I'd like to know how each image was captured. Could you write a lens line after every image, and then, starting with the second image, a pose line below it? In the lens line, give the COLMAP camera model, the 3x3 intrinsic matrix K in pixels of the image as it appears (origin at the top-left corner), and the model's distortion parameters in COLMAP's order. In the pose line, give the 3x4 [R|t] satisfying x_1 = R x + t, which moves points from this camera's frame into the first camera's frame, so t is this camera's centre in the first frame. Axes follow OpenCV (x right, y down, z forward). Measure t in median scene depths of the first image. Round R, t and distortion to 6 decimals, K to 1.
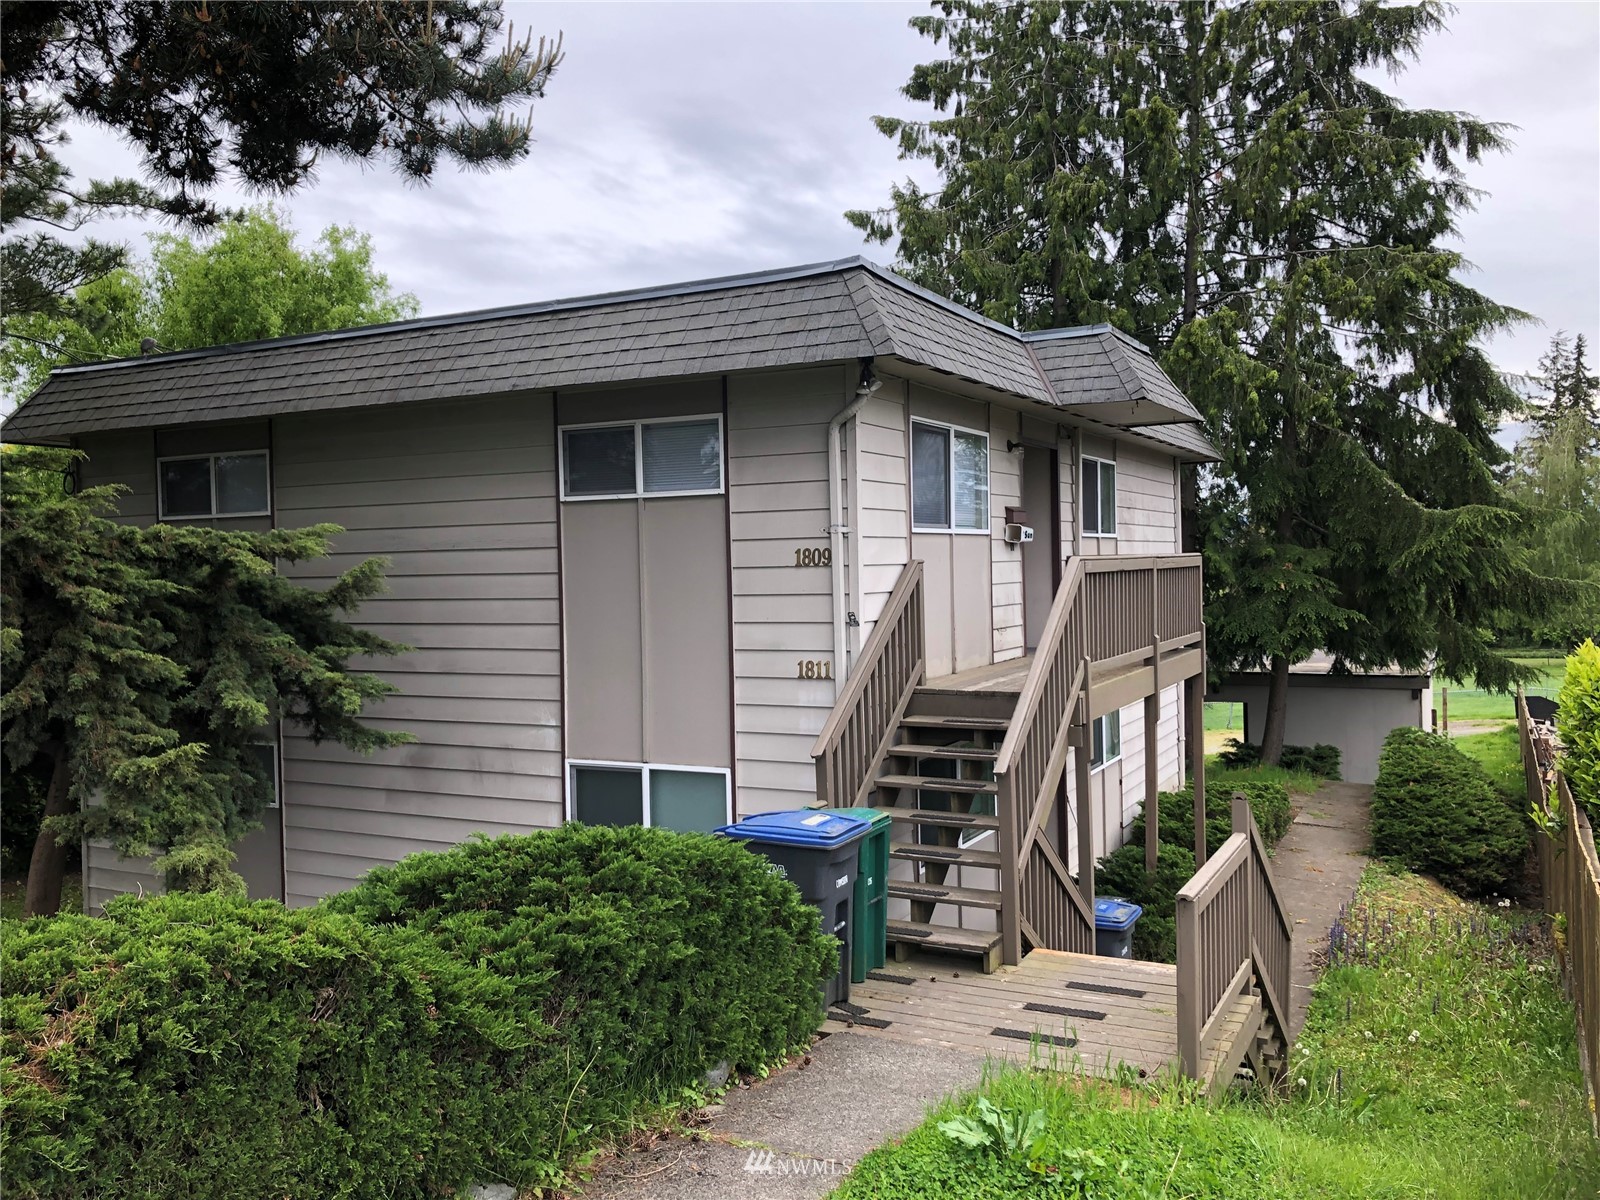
lens RADIAL K [[1303.0, 0, 800.0], [0, 1303.0, 600.0], [0, 0, 1]] dist [0.004076, 0.005712]
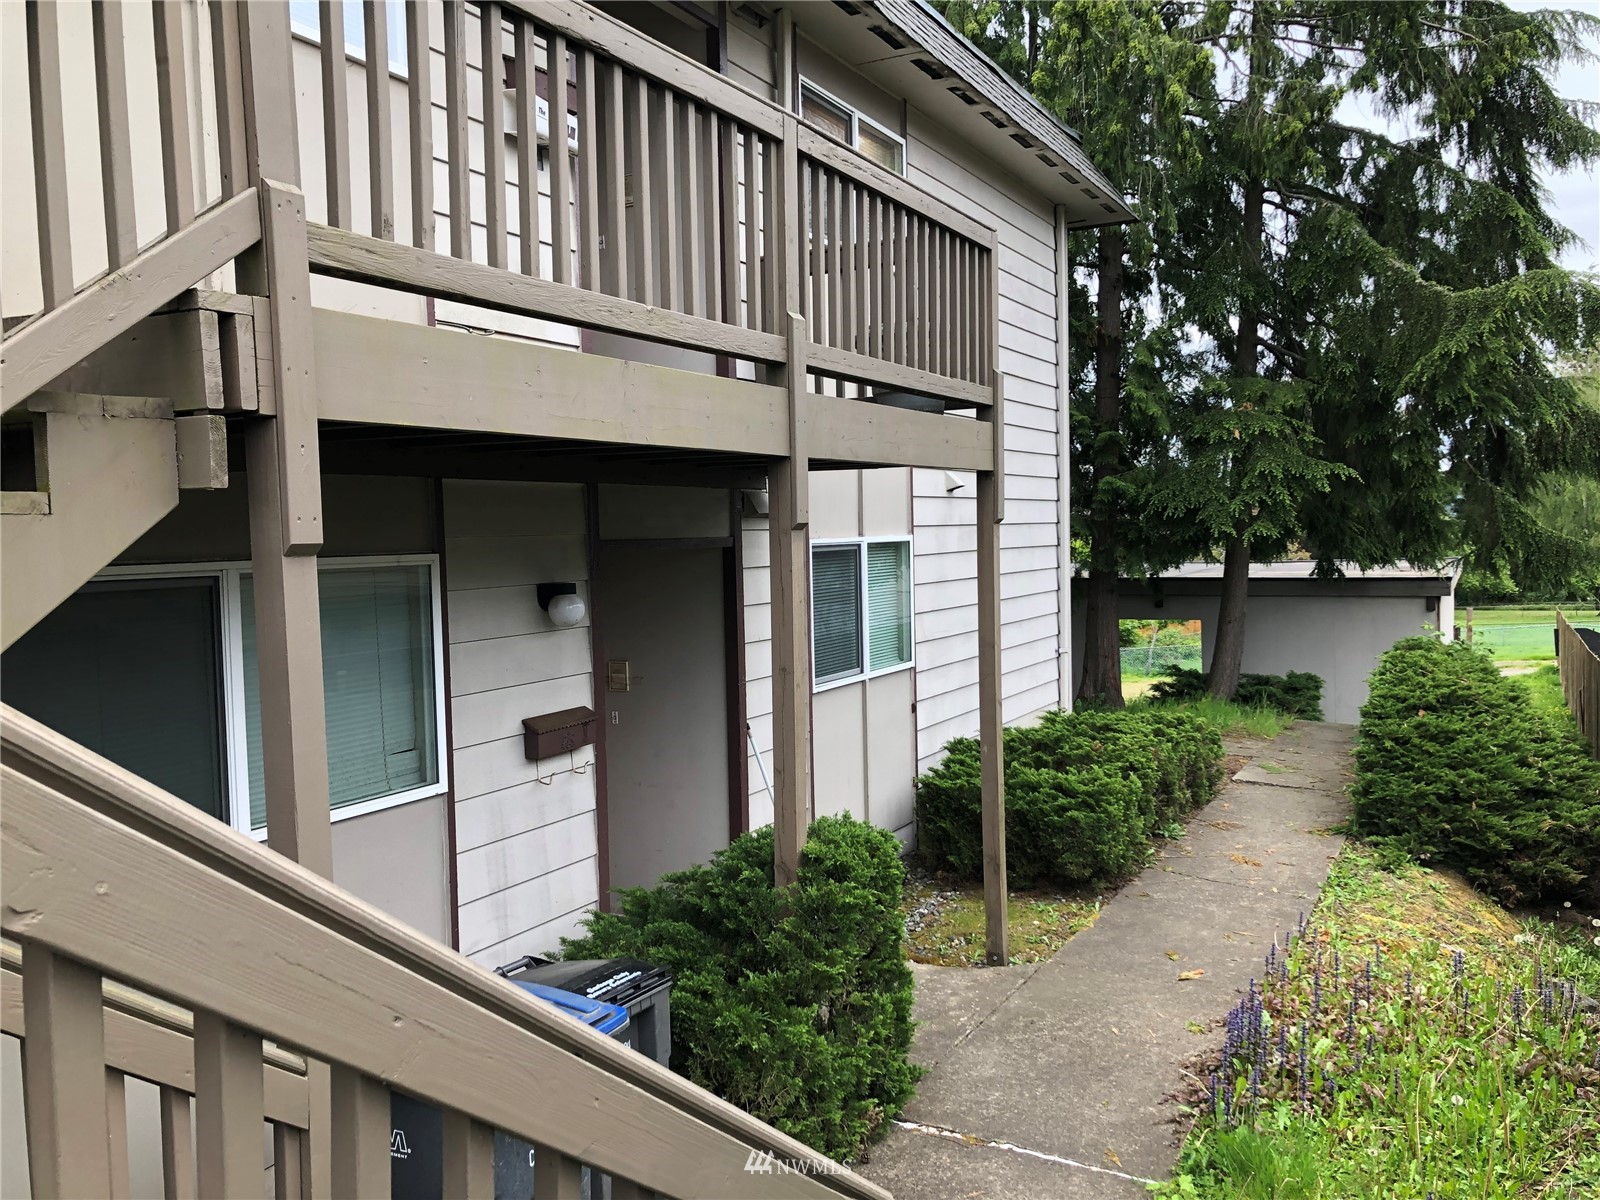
lens RADIAL K [[1314.7, 0, 801.3], [0, 1314.7, 612.9], [0, 0, 1]] dist [0.008482, 0.003449]
pose [[0.999979, -0.002010, -0.006091, 0.156529], [0.002237, 0.999291, 0.037570, 0.059108], [0.006012, -0.037583, 0.999275, 0.330245]]
